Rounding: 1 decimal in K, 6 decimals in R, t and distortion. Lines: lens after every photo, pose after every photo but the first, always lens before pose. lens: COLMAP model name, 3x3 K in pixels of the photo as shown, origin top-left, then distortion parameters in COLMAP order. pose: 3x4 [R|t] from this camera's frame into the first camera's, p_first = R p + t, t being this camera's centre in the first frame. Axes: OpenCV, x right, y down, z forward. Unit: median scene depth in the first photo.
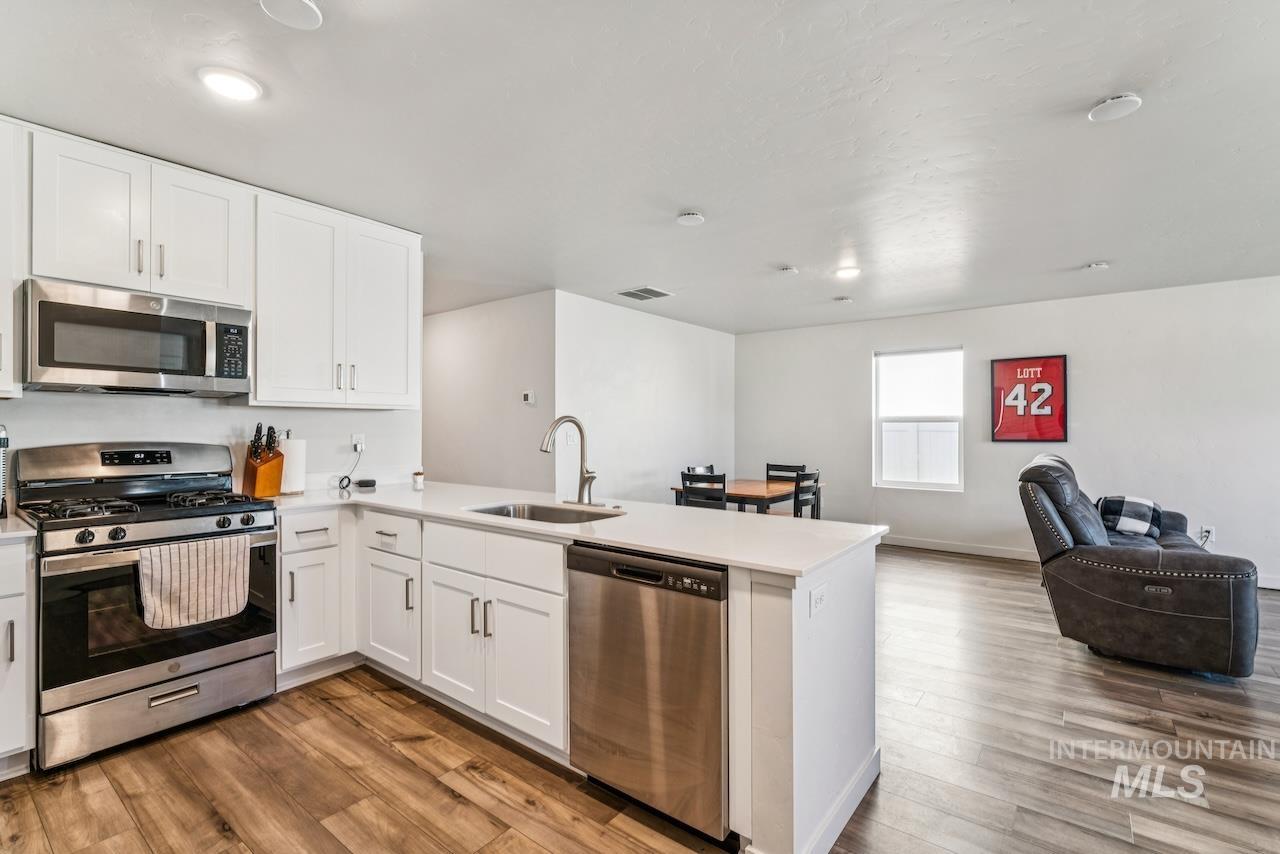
lens RADIAL K [[575.8, 0, 640.0], [0, 575.8, 427.0], [0, 0, 1]] dist [-0.007386, -0.000284]
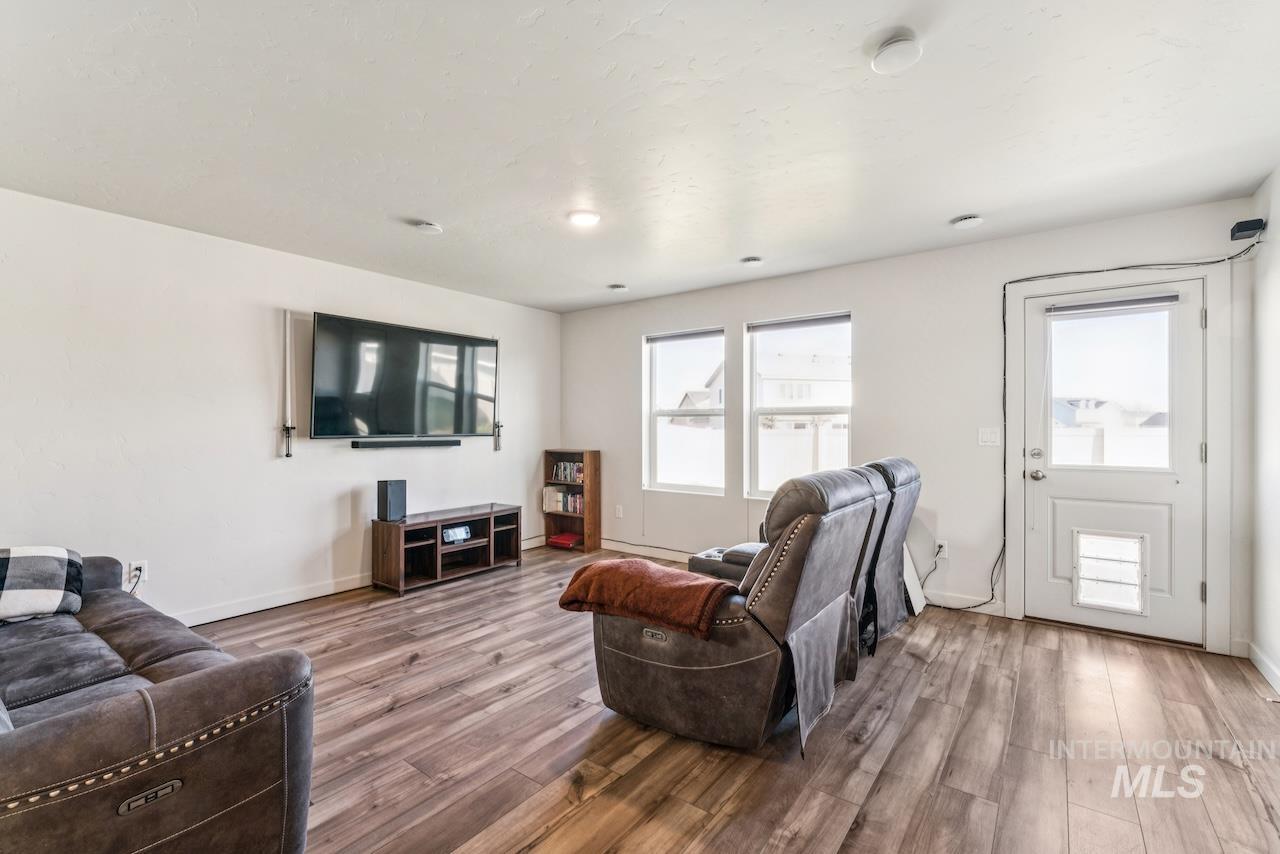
lens RADIAL K [[557.5, 0, 641.4], [0, 557.5, 428.1], [0, 0, 1]] dist [-0.002707, -0.000260]
pose [[-0.017569, -0.004021, 0.999838, 0.327524], [-0.001406, 0.999991, 0.003997, 0.005534], [-0.999845, -0.001336, -0.017575, 0.431730]]
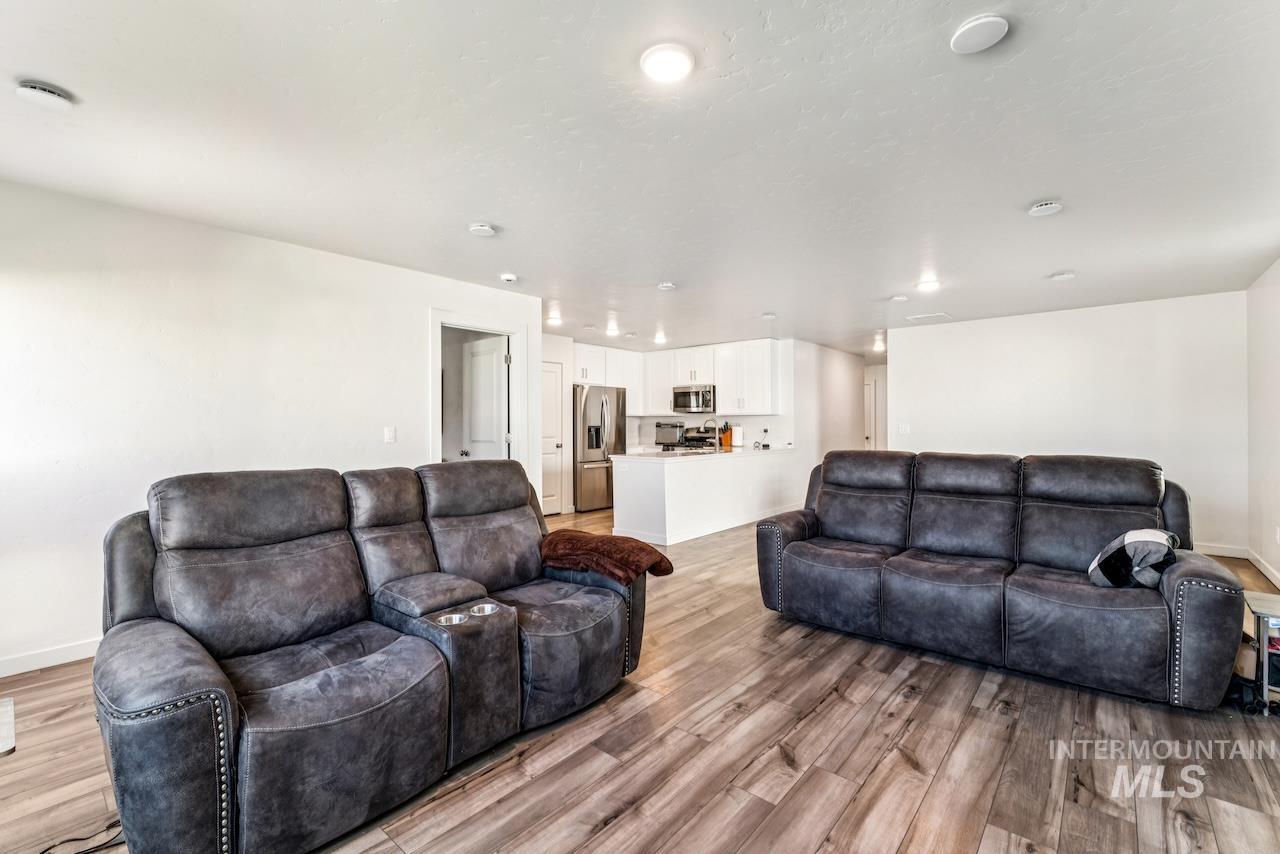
lens RADIAL K [[550.7, 0, 644.6], [0, 550.7, 422.4], [0, 0, 1]] dist [-0.000491, 0.000001]
pose [[-0.042356, -0.003040, -0.999098, 1.525436], [0.003593, 0.999988, -0.003195, 0.004405], [0.999096, -0.003725, -0.042345, 0.495473]]
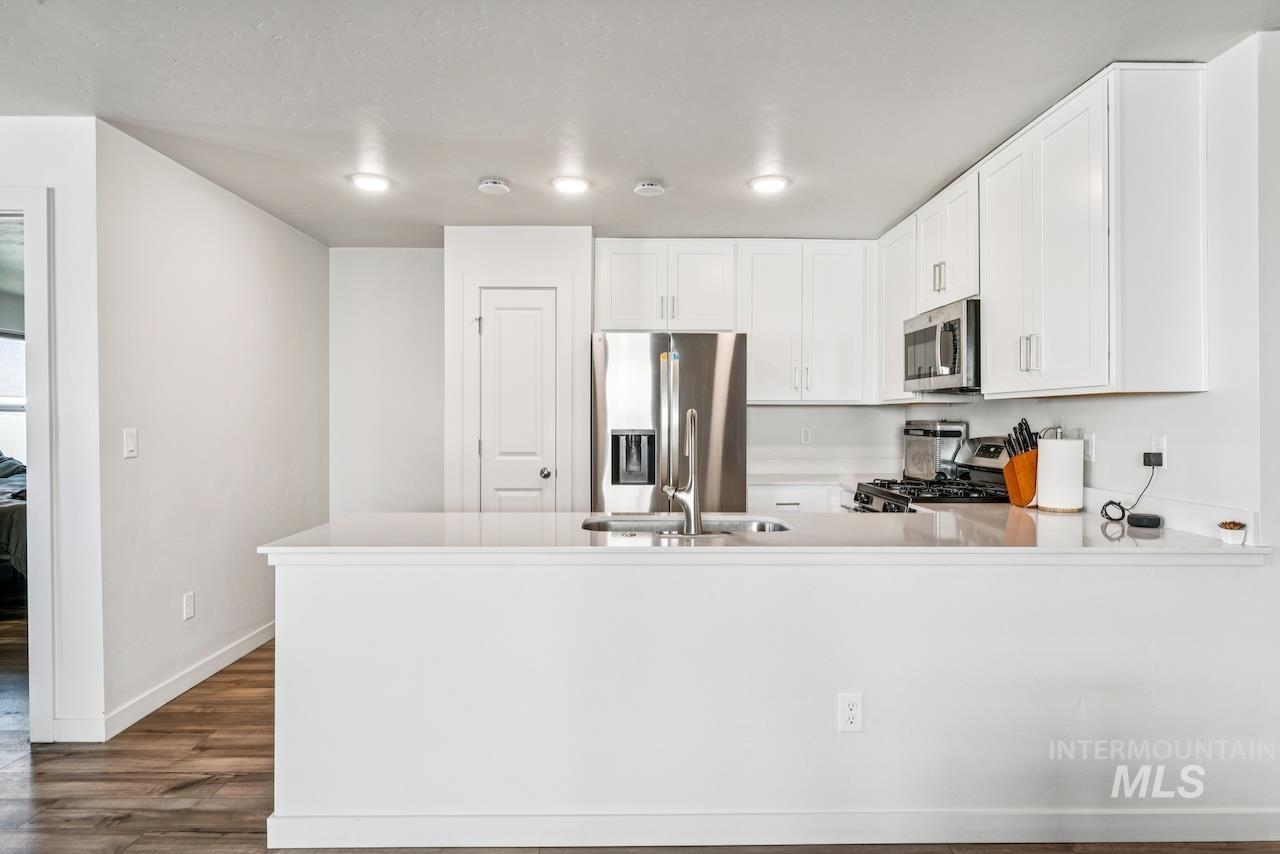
lens RADIAL K [[729.7, 0, 640.0], [0, 729.7, 427.0], [0, 0, 1]] dist [0.001103, -0.000034]
pose [[-0.784501, 0.004436, -0.620112, 0.318172], [-0.001284, 0.999961, 0.008778, -0.002424], [0.620126, 0.007682, -0.784465, 1.050218]]
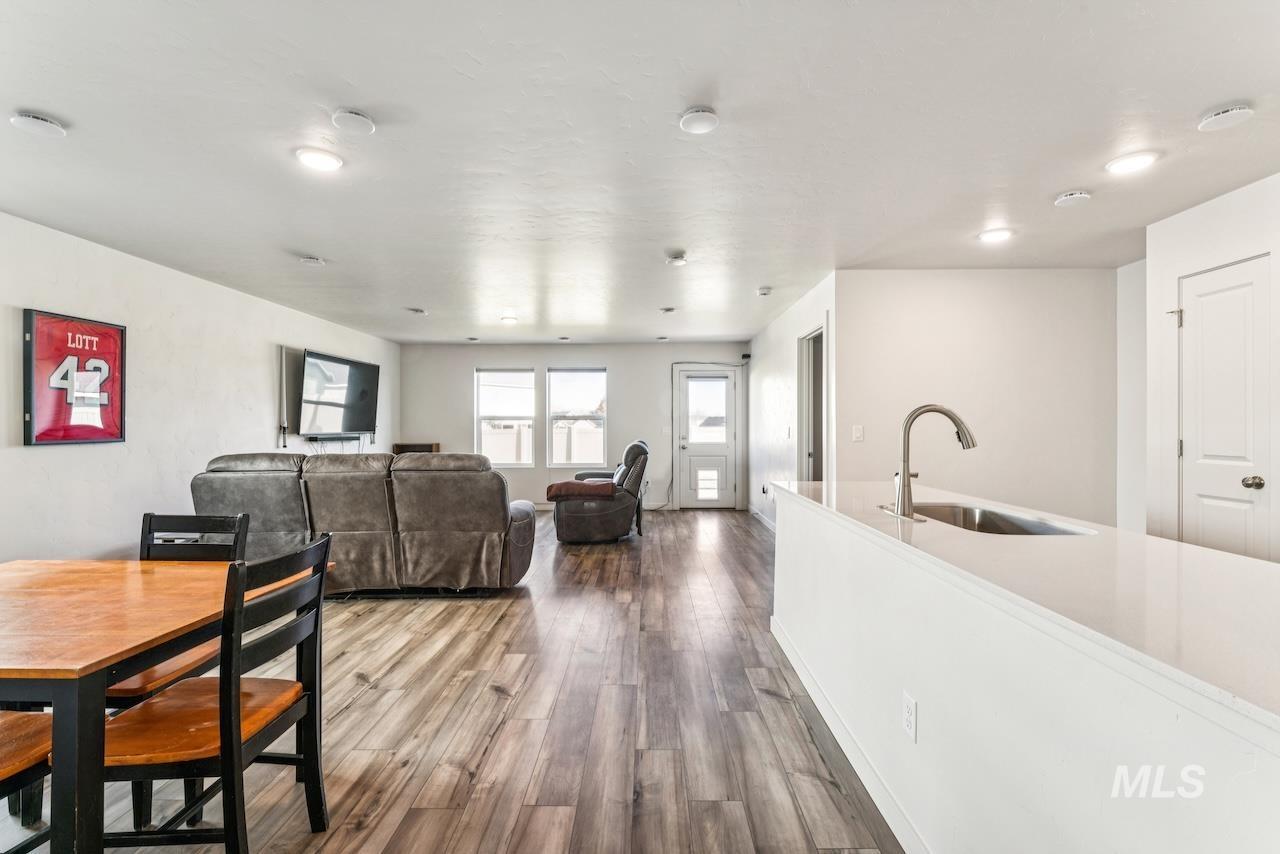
lens RADIAL K [[557.5, 0, 641.4], [0, 557.5, 428.1], [0, 0, 1]] dist [-0.002707, -0.000260]
pose [[-0.602311, -0.001830, 0.798260, -0.309961], [0.000014, 0.999997, 0.002303, 0.007865], [-0.798262, 0.001399, -0.602309, 1.111728]]
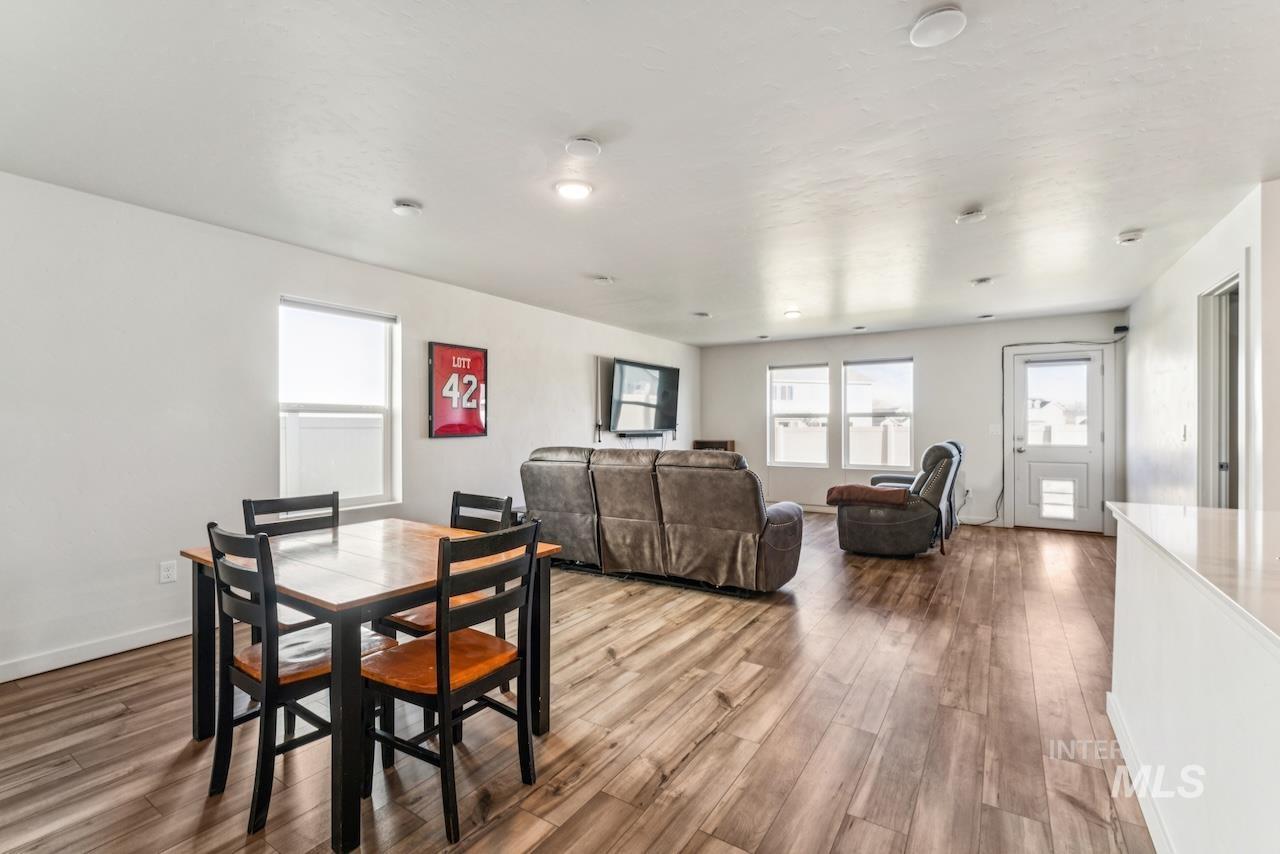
lens RADIAL K [[555.5, 0, 640.0], [0, 555.5, 427.0], [0, 0, 1]] dist [-0.001722, -0.000656]
pose [[-0.078035, -0.004270, 0.996941, -0.306808], [-0.000009, 0.999991, 0.004282, 0.007660], [-0.996951, 0.000325, -0.078034, 1.000801]]
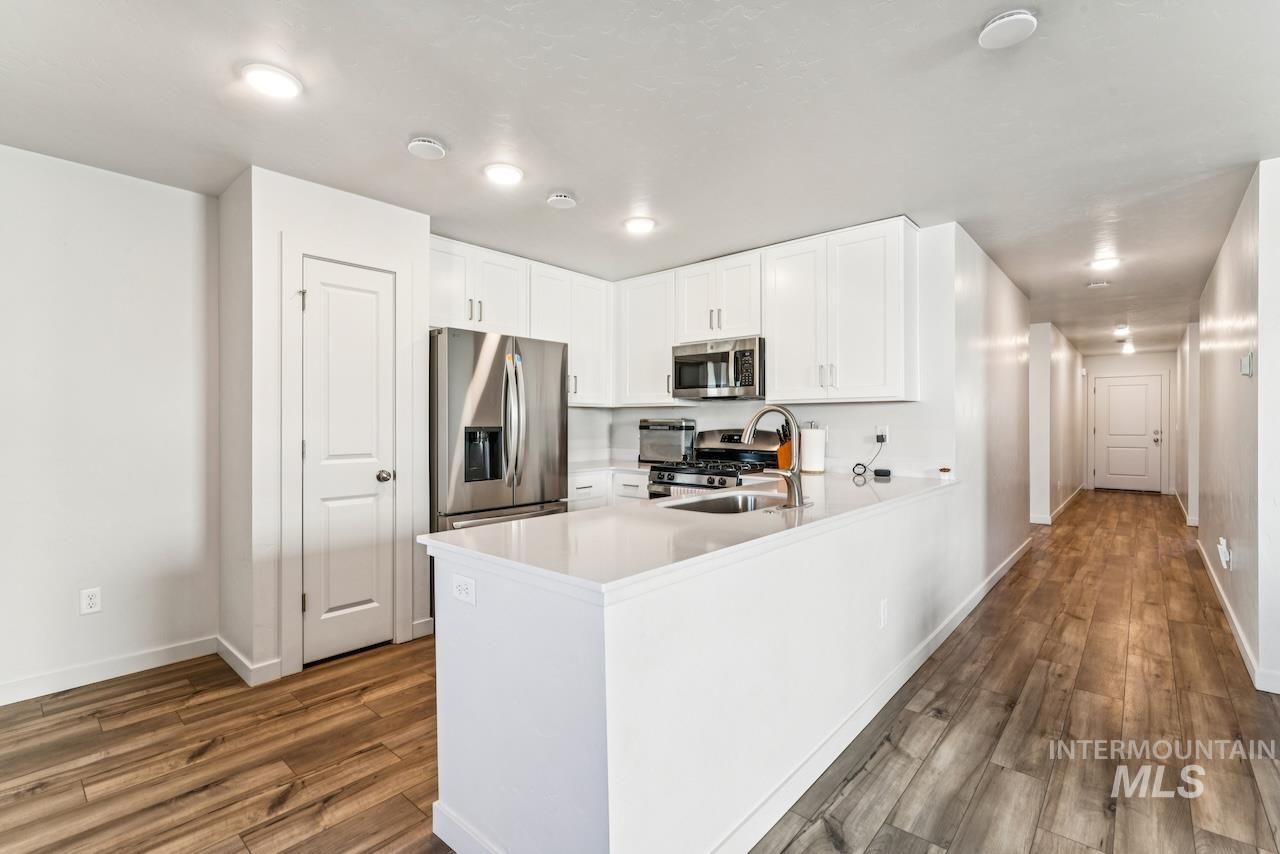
lens RADIAL K [[574.3, 0, 640.0], [0, 574.3, 427.0], [0, 0, 1]] dist [-0.008888, -0.000242]
pose [[-0.067053, 0.004074, -0.997741, 0.491646], [0.002731, 0.999989, 0.003899, 0.007782], [0.997746, -0.002464, -0.067064, 0.526160]]
